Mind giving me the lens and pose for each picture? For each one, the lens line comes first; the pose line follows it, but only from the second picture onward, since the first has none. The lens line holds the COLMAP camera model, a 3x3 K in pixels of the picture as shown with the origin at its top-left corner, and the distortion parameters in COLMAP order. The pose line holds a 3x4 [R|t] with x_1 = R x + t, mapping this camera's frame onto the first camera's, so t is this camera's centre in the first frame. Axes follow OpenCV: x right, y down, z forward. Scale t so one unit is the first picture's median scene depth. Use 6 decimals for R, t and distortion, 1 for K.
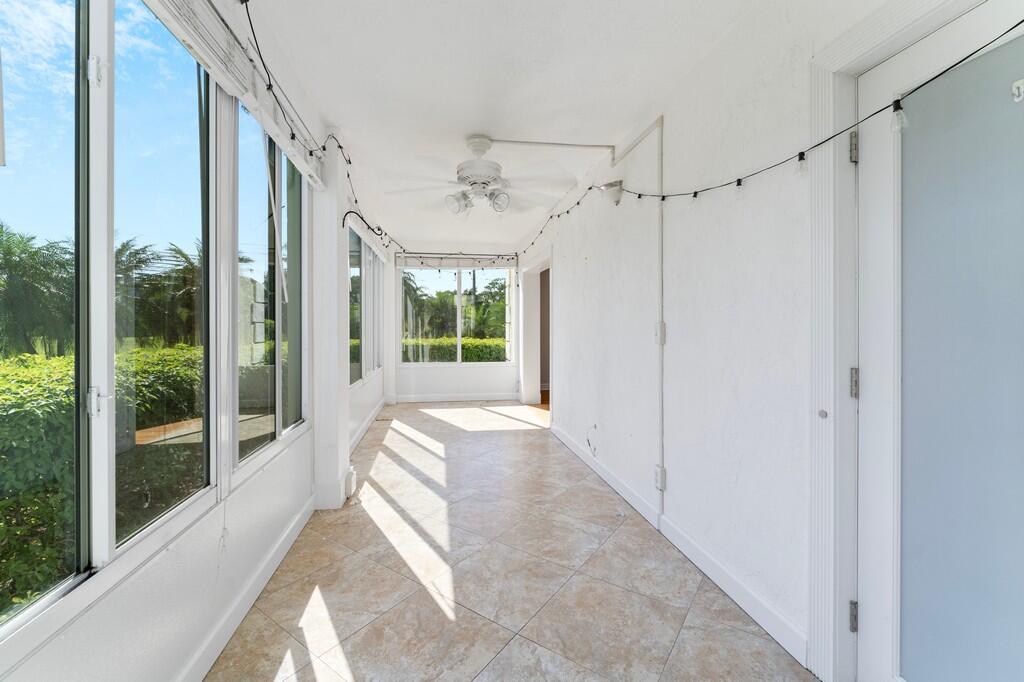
lens RADIAL K [[423.3, 0, 508.5], [0, 423.3, 327.5], [0, 0, 1]] dist [-0.007158, 0.000028]
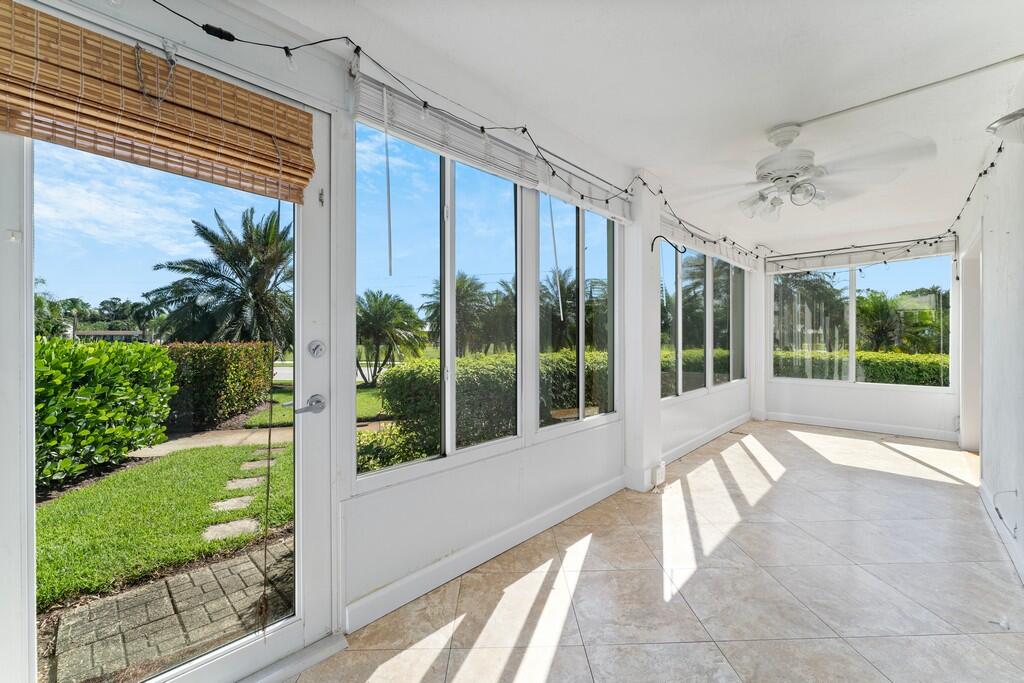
lens RADIAL K [[419.3, 0, 512.8], [0, 419.3, 336.3], [0, 0, 1]] dist [-0.005691, 0.000257]
pose [[0.602568, -0.003828, -0.798059, 0.290756], [0.000035, 0.999989, -0.004770, -0.000680], [0.798068, 0.002847, 0.602561, 0.004630]]
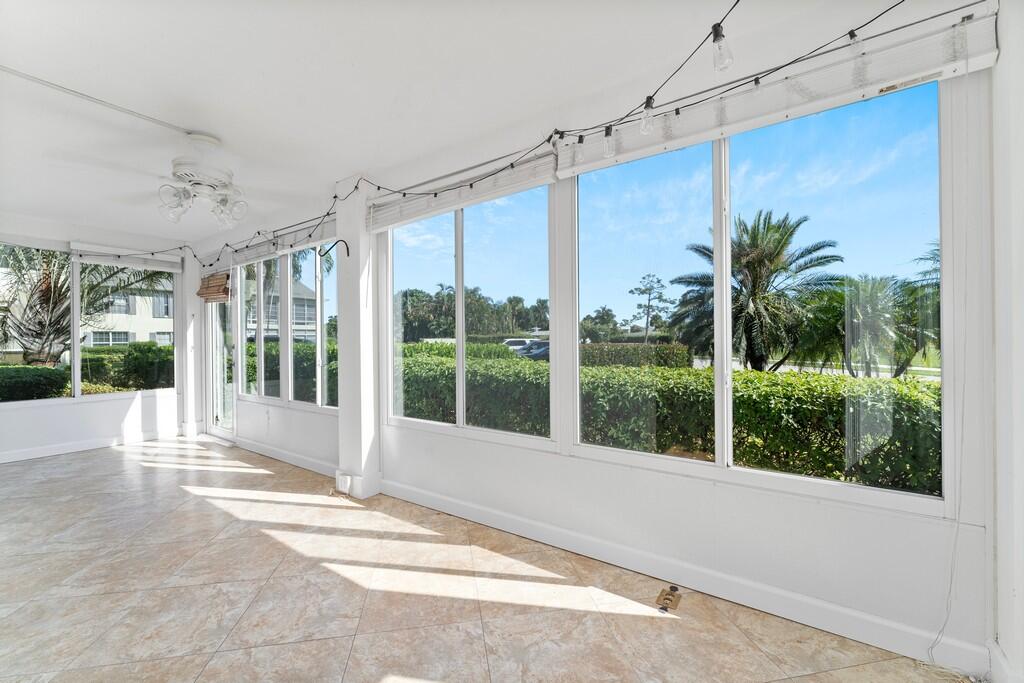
lens RADIAL K [[419.3, 0, 512.8], [0, 419.3, 336.3], [0, 0, 1]] dist [-0.005691, 0.000257]
pose [[-0.702342, -0.002789, -0.711834, 0.104967], [0.004420, 0.999956, -0.008279, -0.009354], [0.711826, -0.008961, -0.702299, 2.061788]]
